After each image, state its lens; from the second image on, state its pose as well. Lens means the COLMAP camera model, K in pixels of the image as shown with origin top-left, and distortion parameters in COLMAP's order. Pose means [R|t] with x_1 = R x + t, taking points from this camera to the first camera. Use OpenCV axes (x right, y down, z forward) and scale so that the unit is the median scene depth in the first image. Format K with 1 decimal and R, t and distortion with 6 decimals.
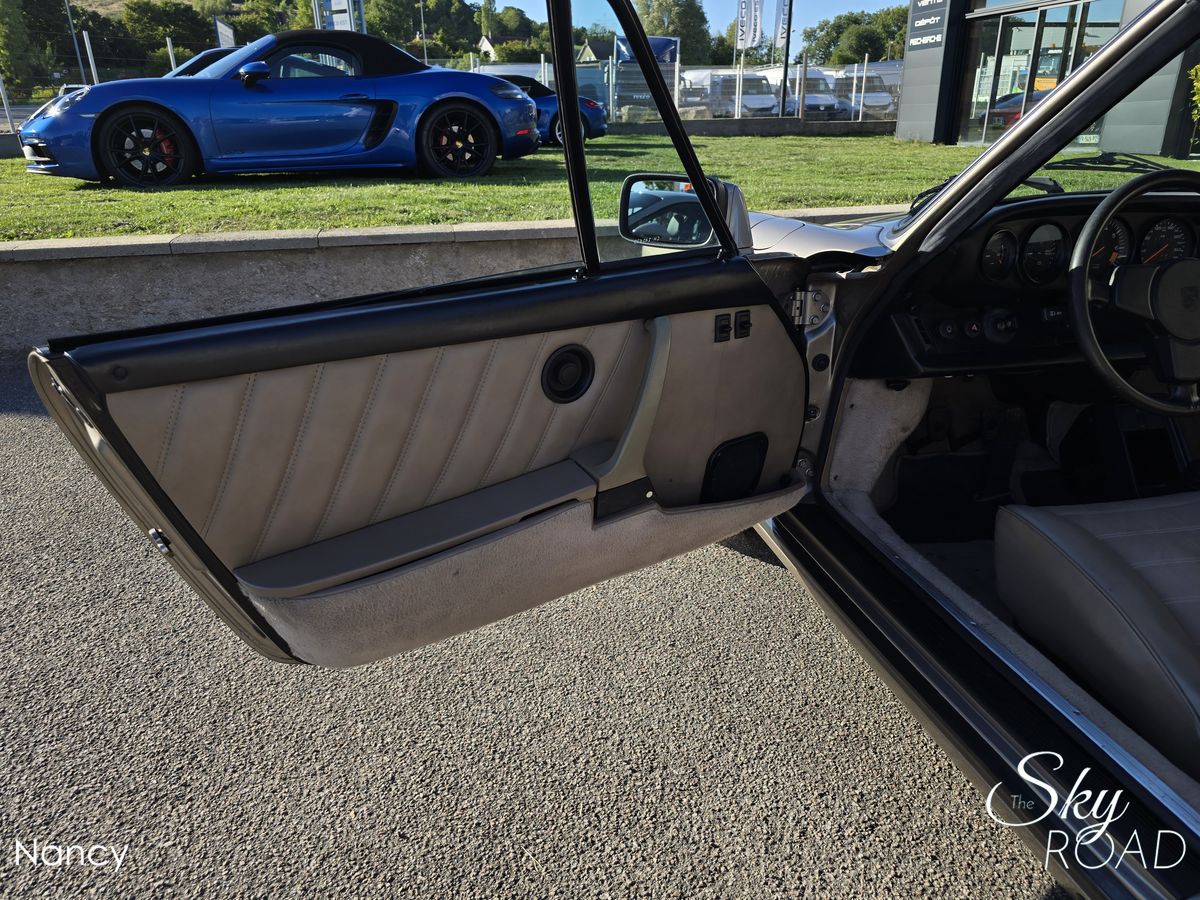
lens RADIAL K [[815.1, 0, 606.0], [0, 815.1, 447.9], [0, 0, 1]] dist [0.046935, -0.040155]
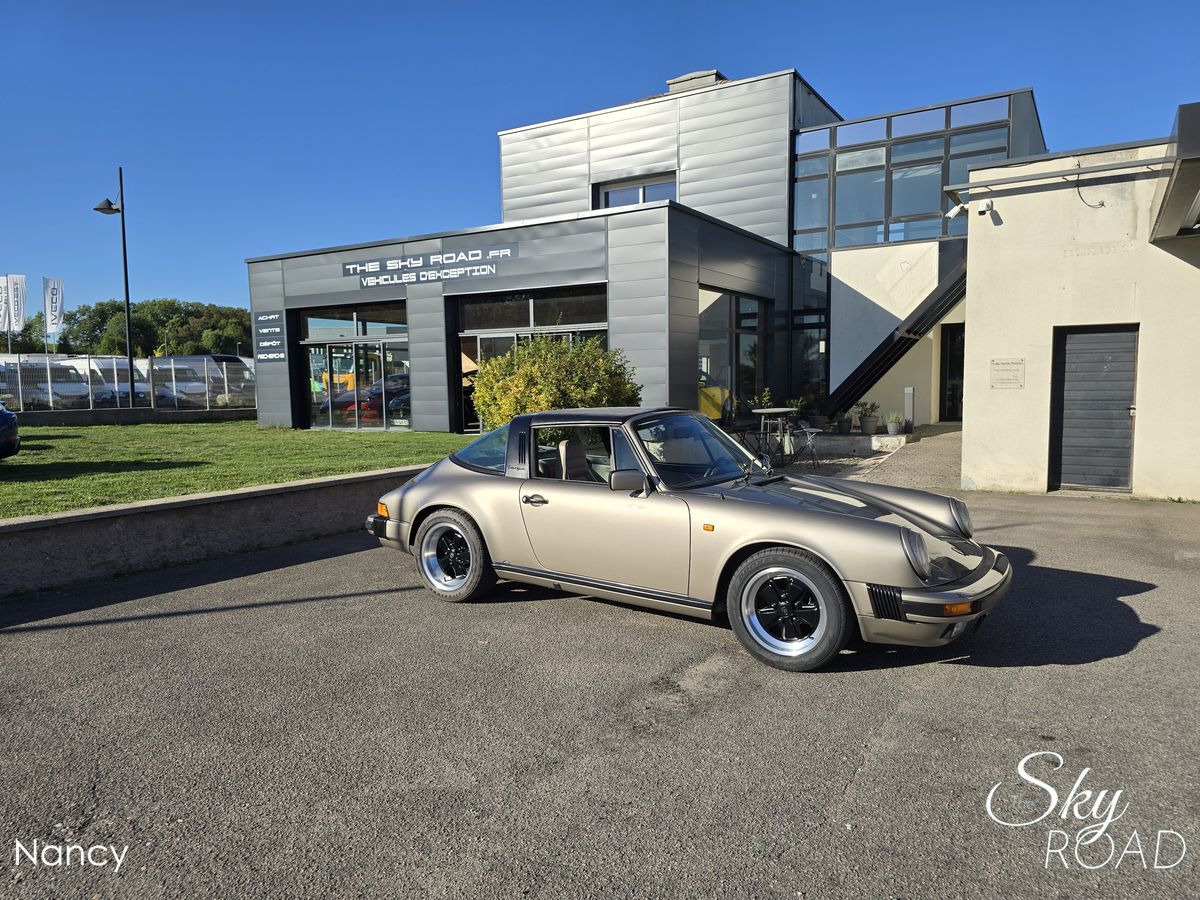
lens RADIAL K [[810.3, 0, 597.6], [0, 810.3, 458.0], [0, 0, 1]] dist [0.066609, -0.064675]
pose [[0.703673, -0.061571, 0.707851, -0.136202], [0.271589, 0.943896, -0.187884, 0.037196], [-0.656569, 0.324454, 0.680916, -0.138577]]
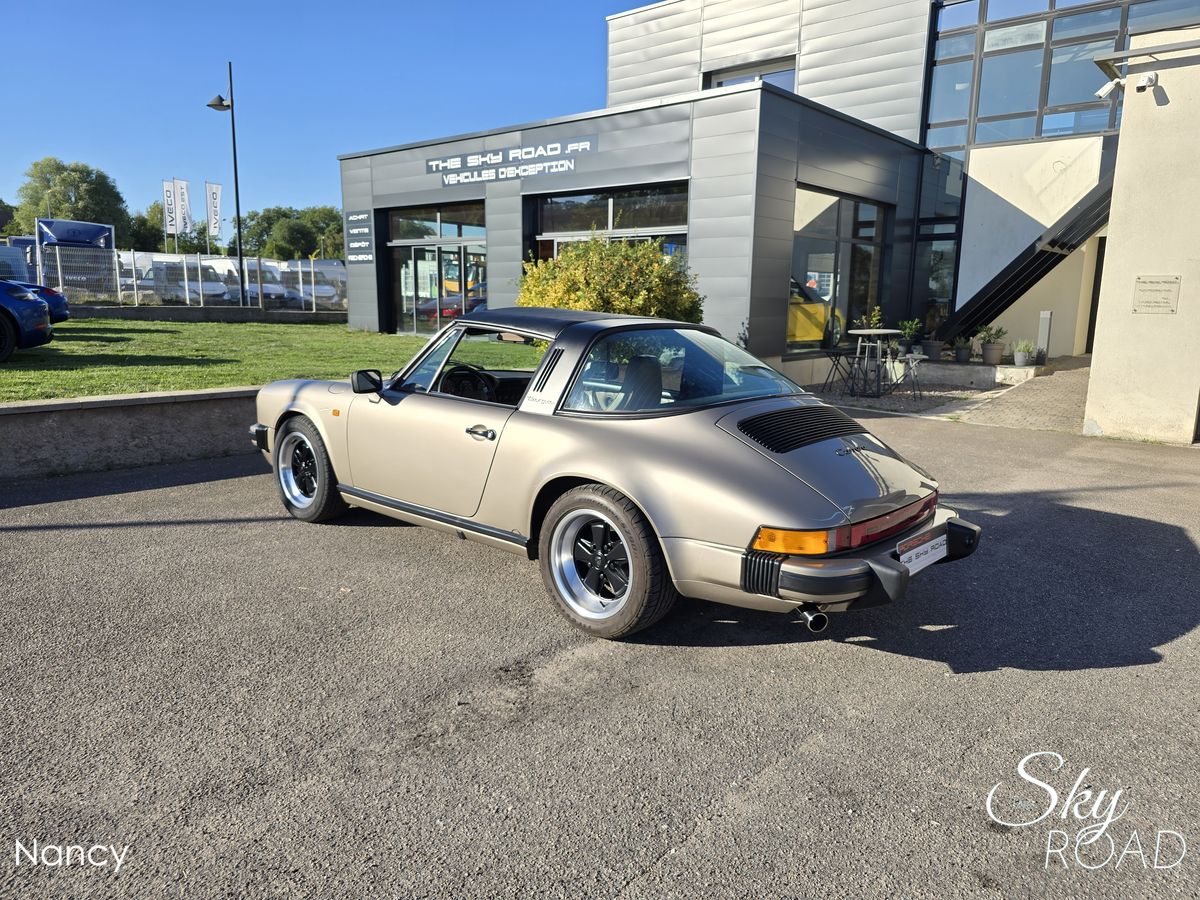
lens RADIAL K [[815.1, 0, 606.0], [0, 815.1, 447.9], [0, 0, 1]] dist [0.046935, -0.040155]
pose [[0.808306, -0.076935, 0.583715, -0.058046], [0.193860, 0.970919, -0.140481, 0.040758], [-0.555932, 0.226711, 0.799714, -0.136122]]
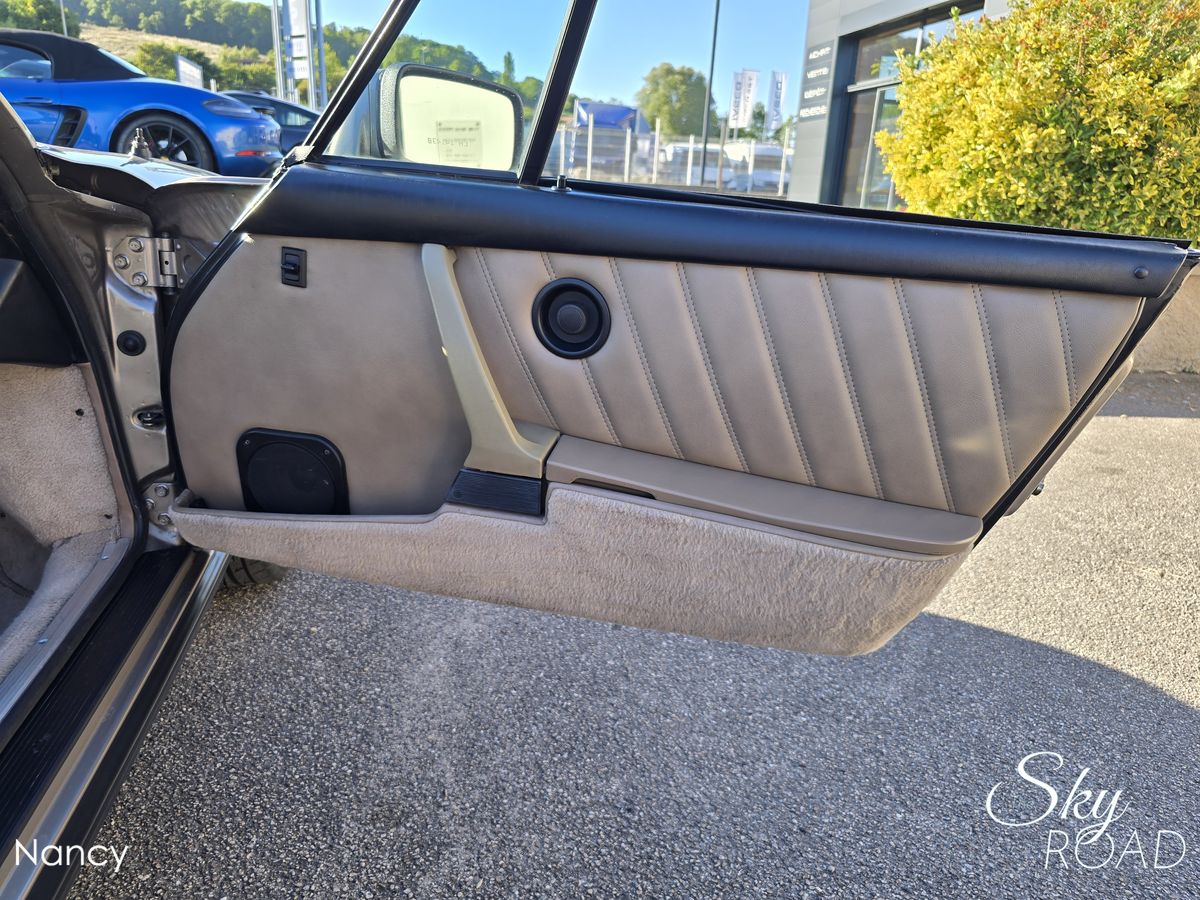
lens RADIAL K [[810.3, 0, 597.6], [0, 810.3, 458.0], [0, 0, 1]] dist [0.066609, -0.064675]
pose [[0.997672, 0.067837, -0.006915, 0.123628], [-0.068137, 0.995728, -0.062319, -0.006681], [0.002658, 0.062645, 0.998032, 0.042447]]
